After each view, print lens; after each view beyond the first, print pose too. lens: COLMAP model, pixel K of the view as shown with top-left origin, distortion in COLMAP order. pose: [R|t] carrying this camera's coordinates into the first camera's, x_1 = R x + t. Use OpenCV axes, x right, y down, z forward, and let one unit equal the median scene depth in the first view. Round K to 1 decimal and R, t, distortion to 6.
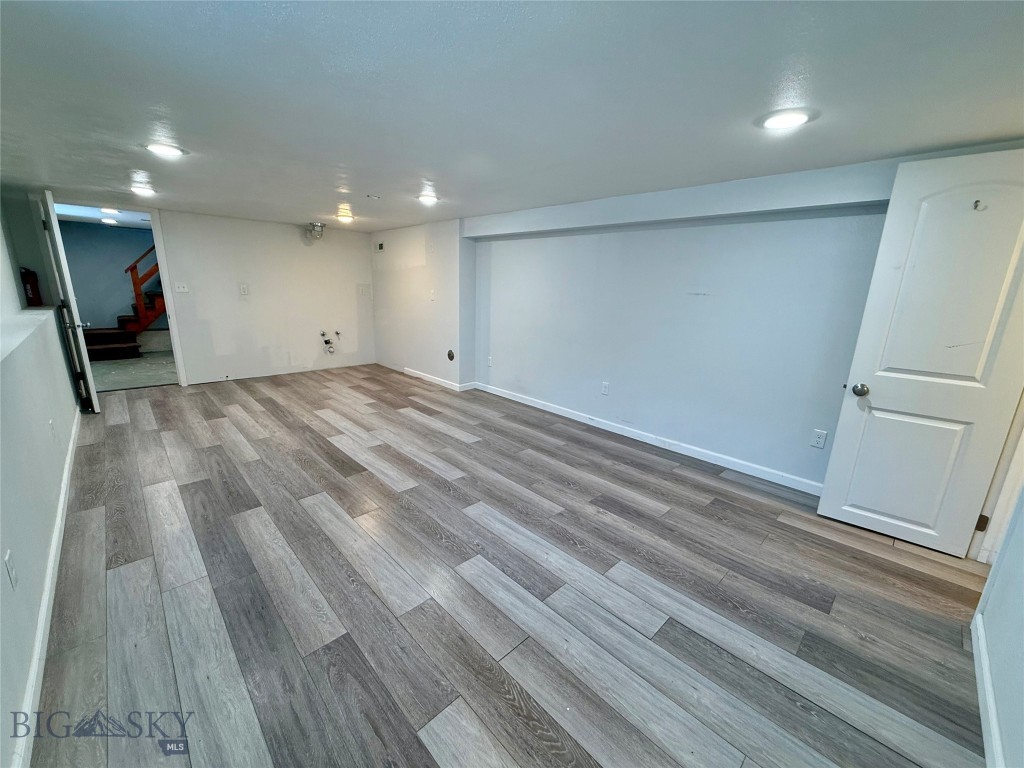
lens RADIAL K [[409.0, 0, 510.2], [0, 409.0, 382.0], [0, 0, 1]] dist [-0.003872, 0.001087]
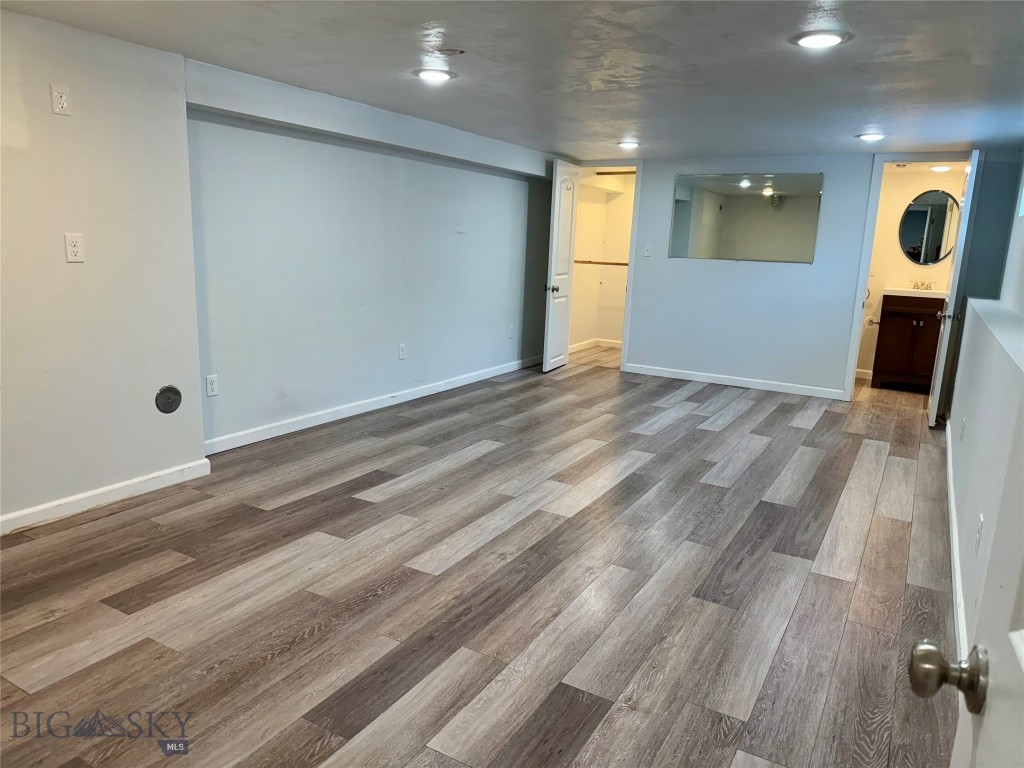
lens RADIAL K [[716.1, 0, 508.4], [0, 716.1, 383.8], [0, 0, 1]] dist [-0.010056, -0.021239]
pose [[-0.266693, -0.229610, 0.936031, -1.180443], [0.189753, 0.939688, 0.284571, -0.289946], [-0.944917, 0.253508, -0.207039, 1.142850]]
